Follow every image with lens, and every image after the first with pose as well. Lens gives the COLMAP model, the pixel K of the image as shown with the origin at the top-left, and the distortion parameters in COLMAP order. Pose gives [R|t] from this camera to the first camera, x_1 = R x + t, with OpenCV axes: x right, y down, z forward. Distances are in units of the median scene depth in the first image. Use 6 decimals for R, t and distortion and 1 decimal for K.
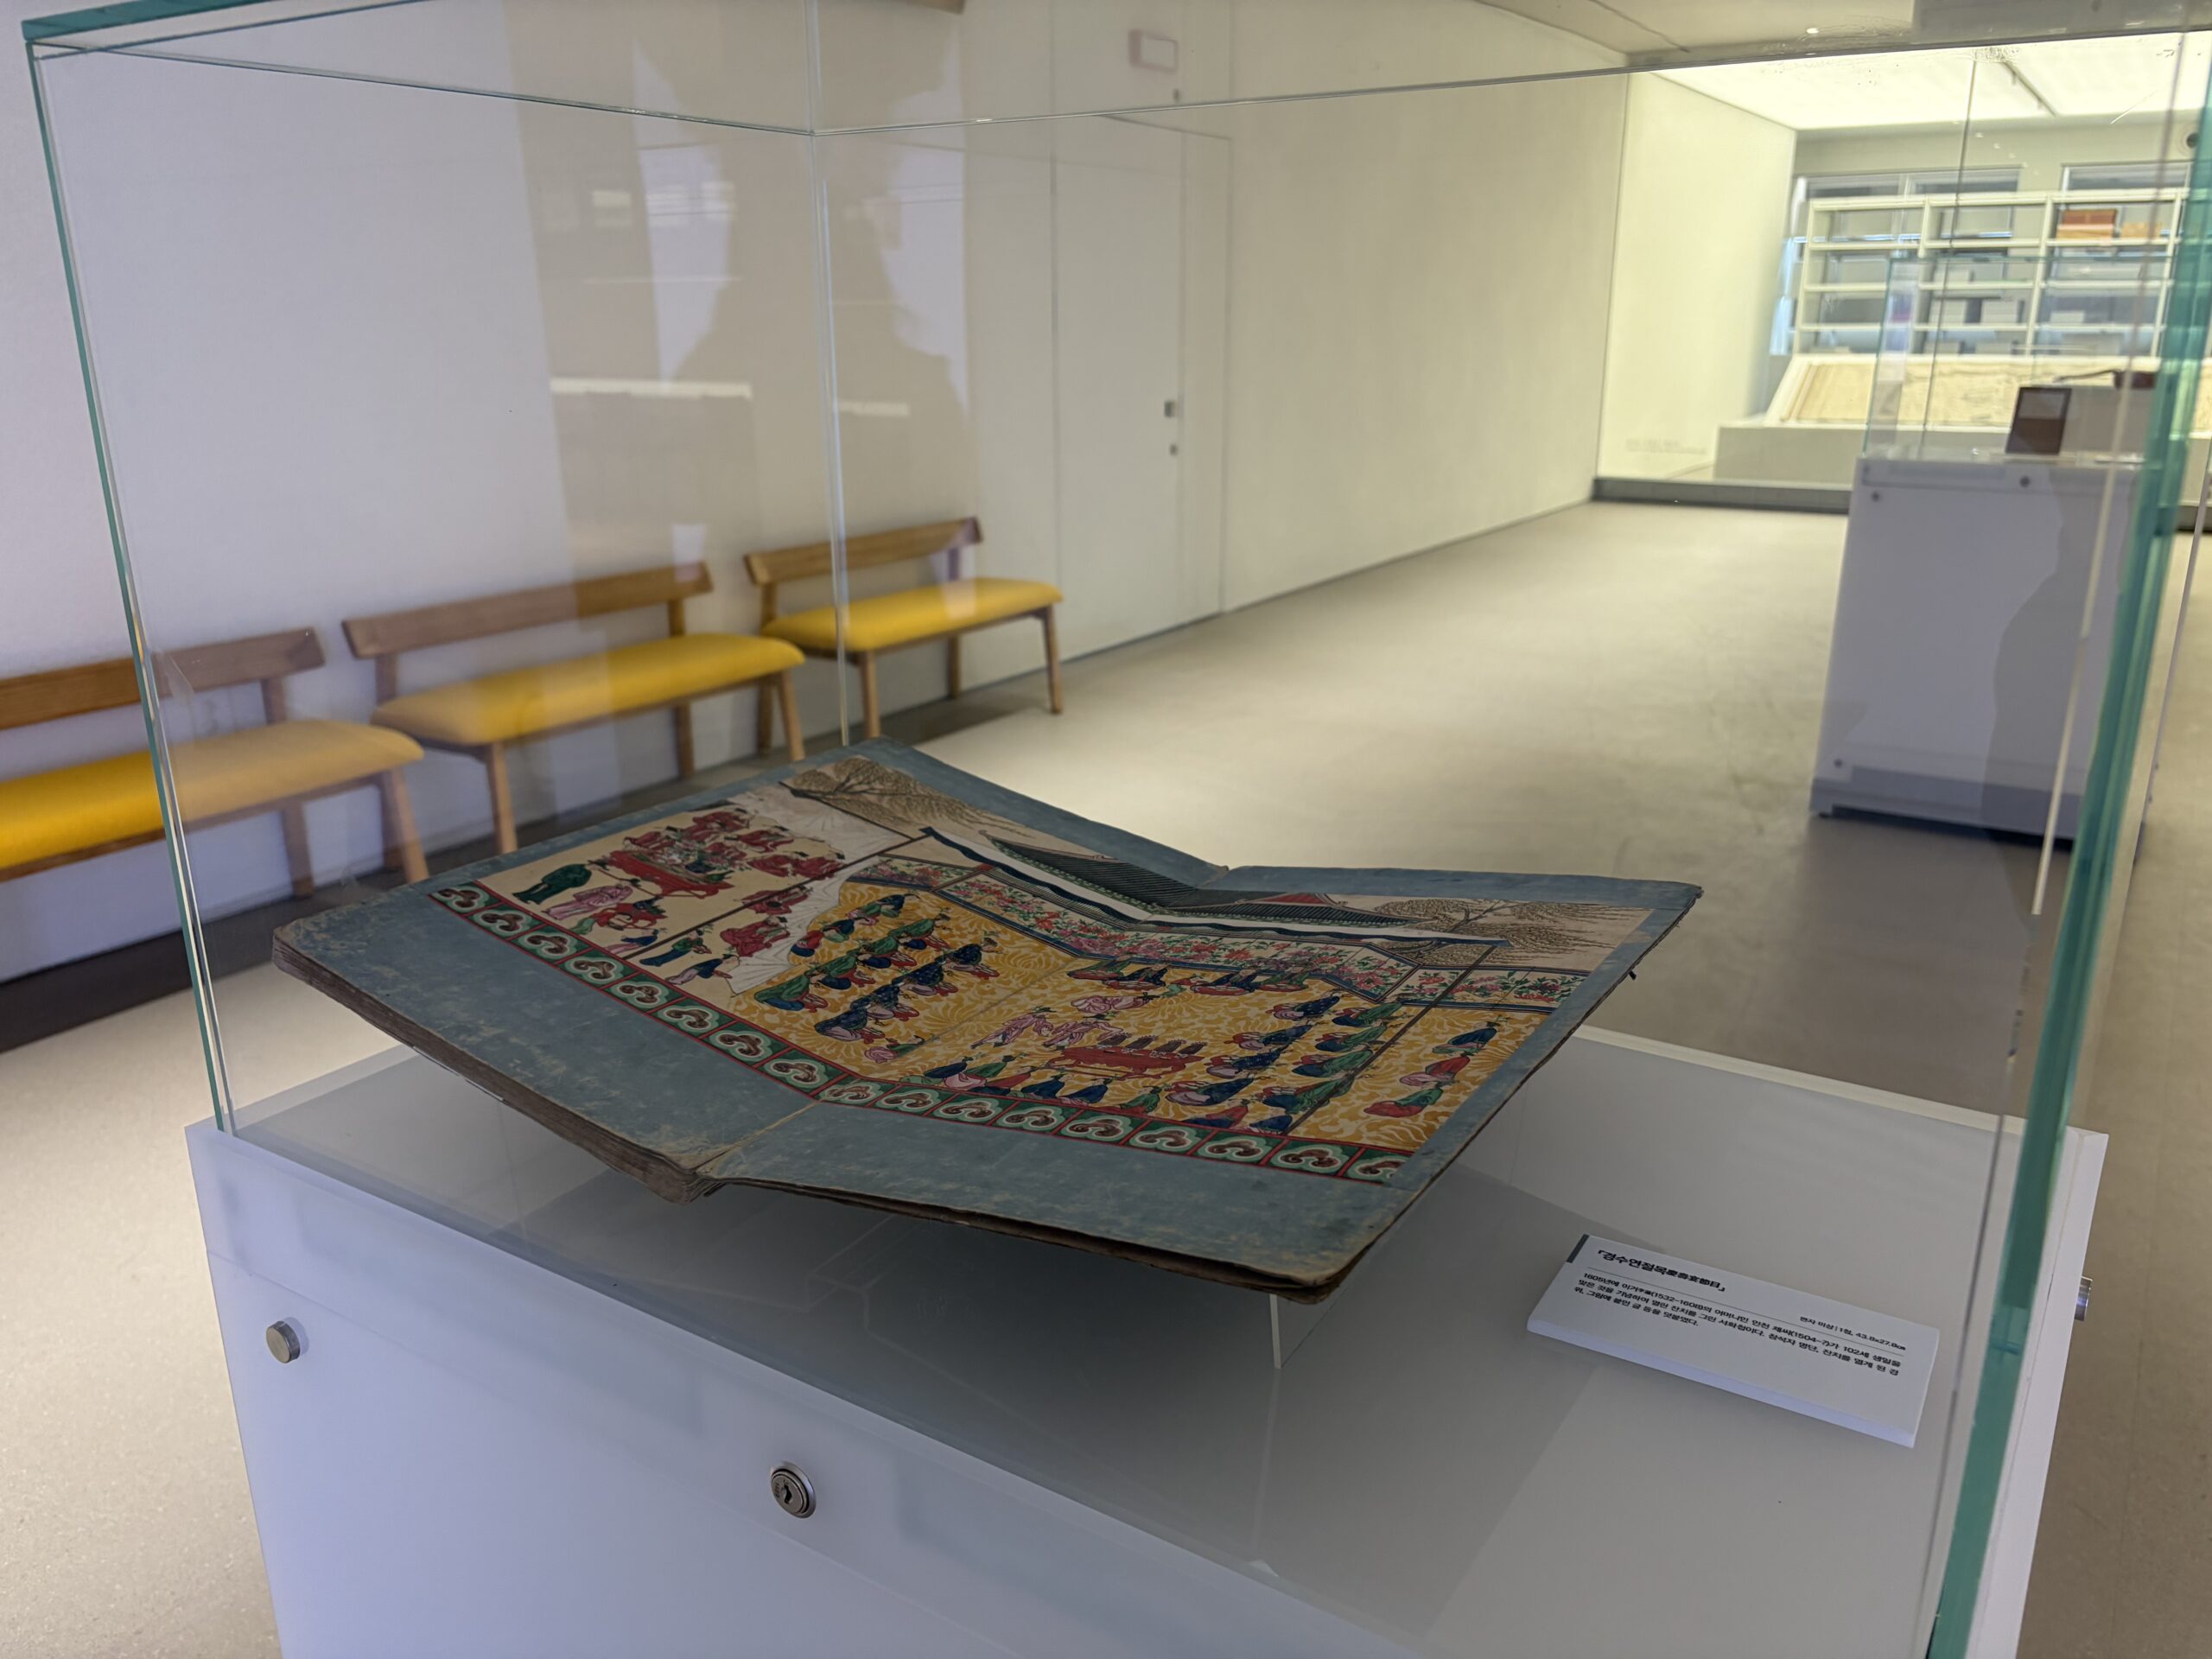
lens RADIAL K [[1690.0, 0, 1096.3], [0, 1690.0, 844.4], [0, 0, 1]] dist [0.043680, -0.056662]
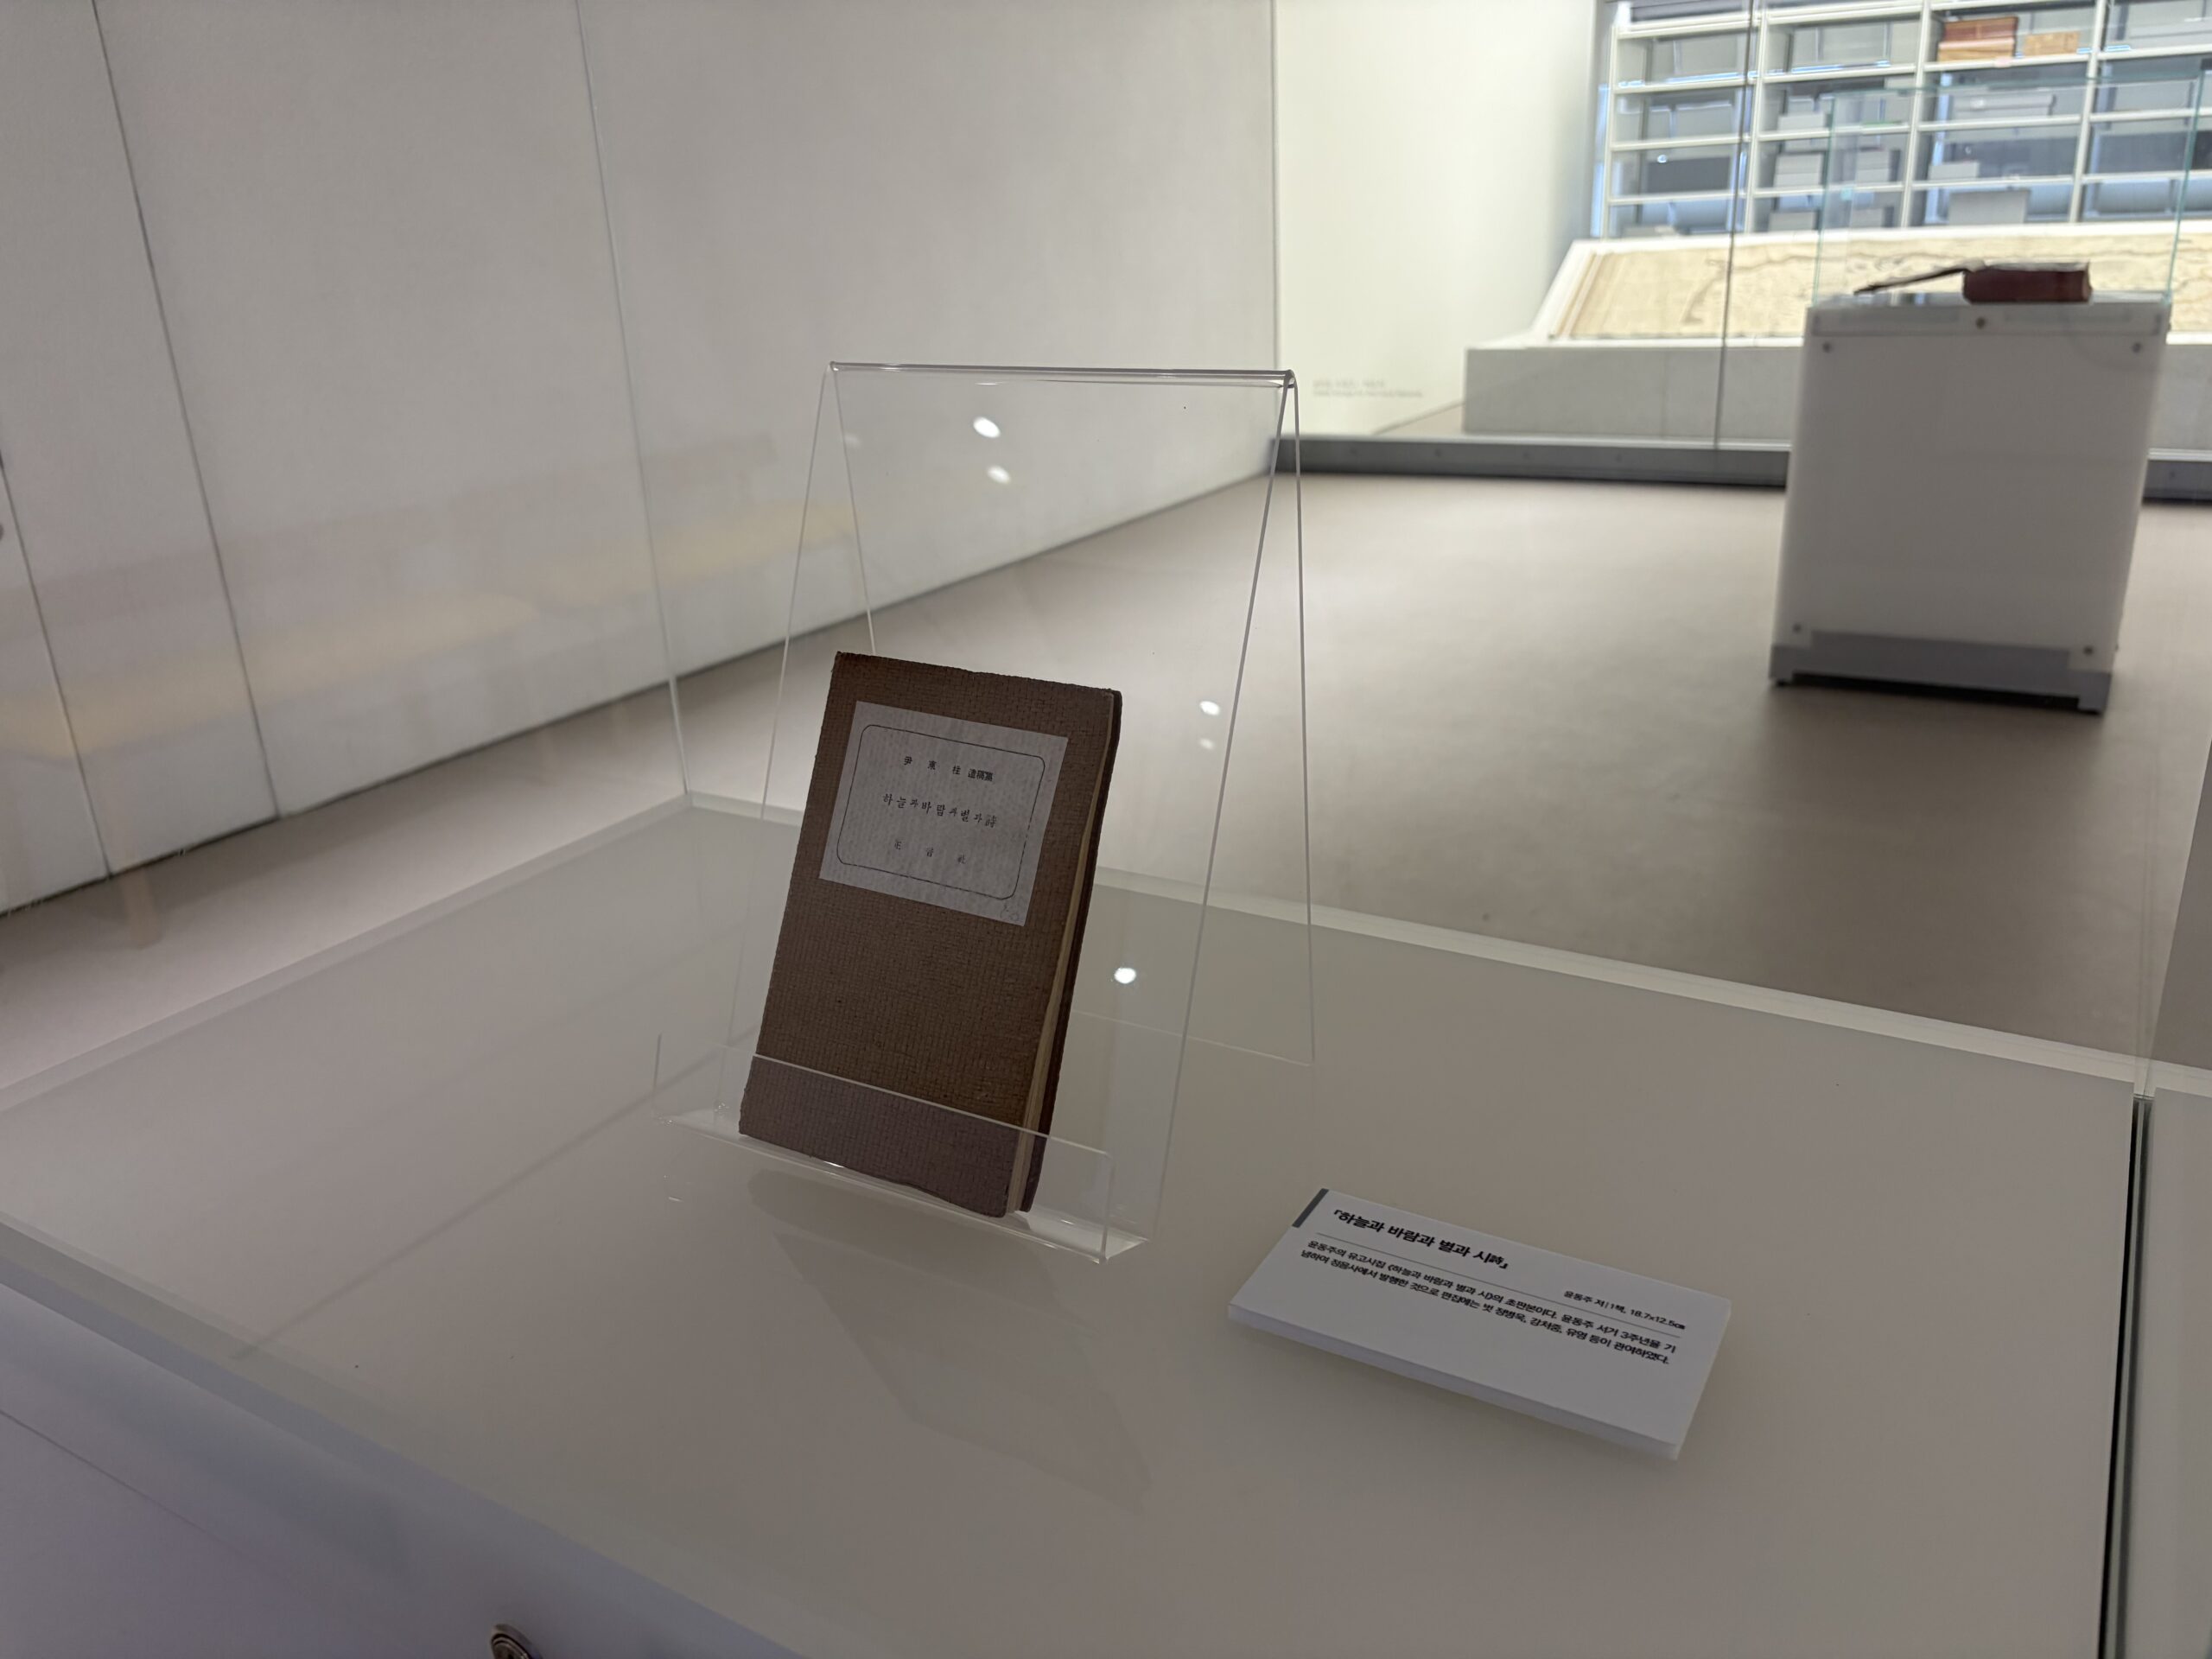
lens RADIAL K [[1690.0, 0, 1101.9], [0, 1690.0, 828.9], [0, 0, 1]] dist [0.043680, -0.056662]
pose [[0.998351, -0.053297, 0.021330, 0.174475], [0.052266, 0.997561, 0.046264, -0.080965], [-0.023744, -0.045073, 0.998701, 0.267298]]
